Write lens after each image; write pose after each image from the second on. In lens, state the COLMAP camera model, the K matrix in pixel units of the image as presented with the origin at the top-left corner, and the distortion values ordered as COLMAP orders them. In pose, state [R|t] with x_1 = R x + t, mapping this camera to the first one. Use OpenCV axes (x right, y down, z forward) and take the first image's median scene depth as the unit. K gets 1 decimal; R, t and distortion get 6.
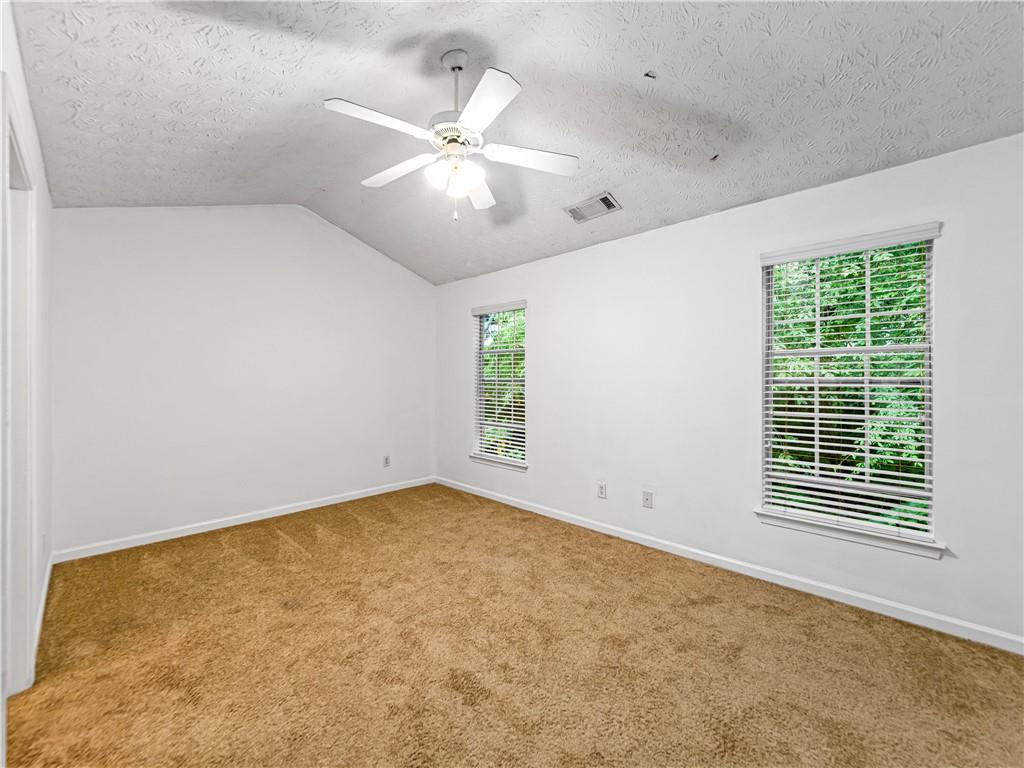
lens RADIAL K [[431.2, 0, 514.4], [0, 431.2, 381.5], [0, 0, 1]] dist [-0.003794, -0.000100]
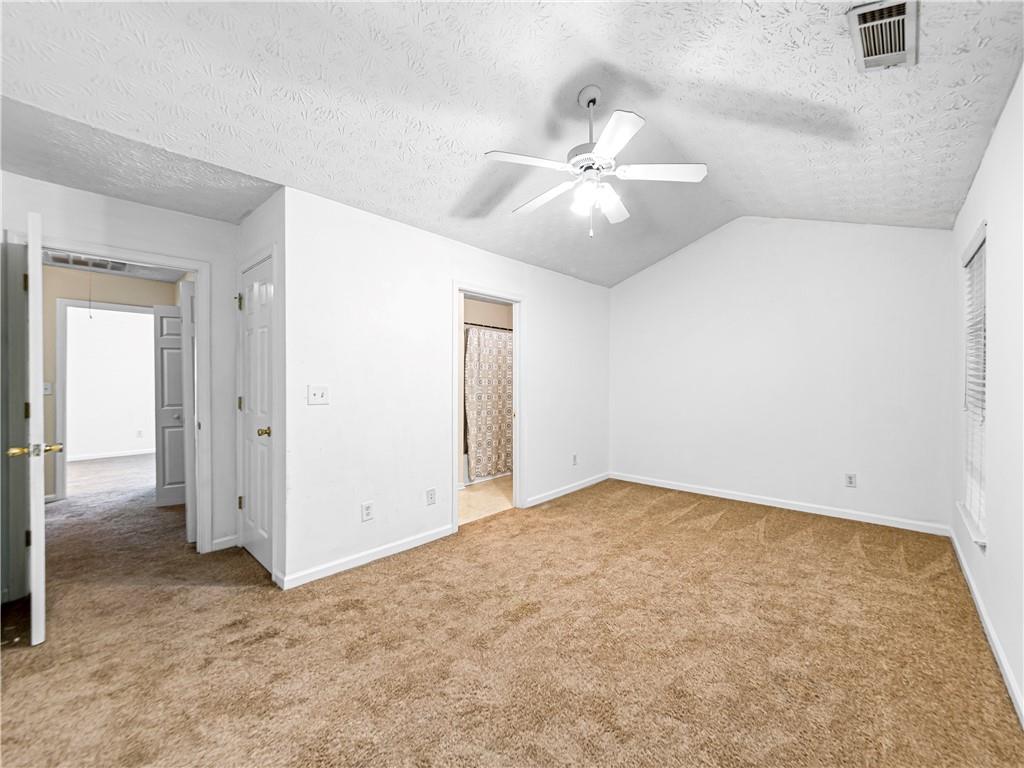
lens RADIAL K [[403.2, 0, 516.2], [0, 403.2, 382.7], [0, 0, 1]] dist [0.000530, 0.000005]
pose [[0.012034, 0.006753, -0.999905, 0.733673], [-0.003722, 0.999971, 0.006709, 0.005134], [0.999921, 0.003641, 0.012058, 0.636629]]
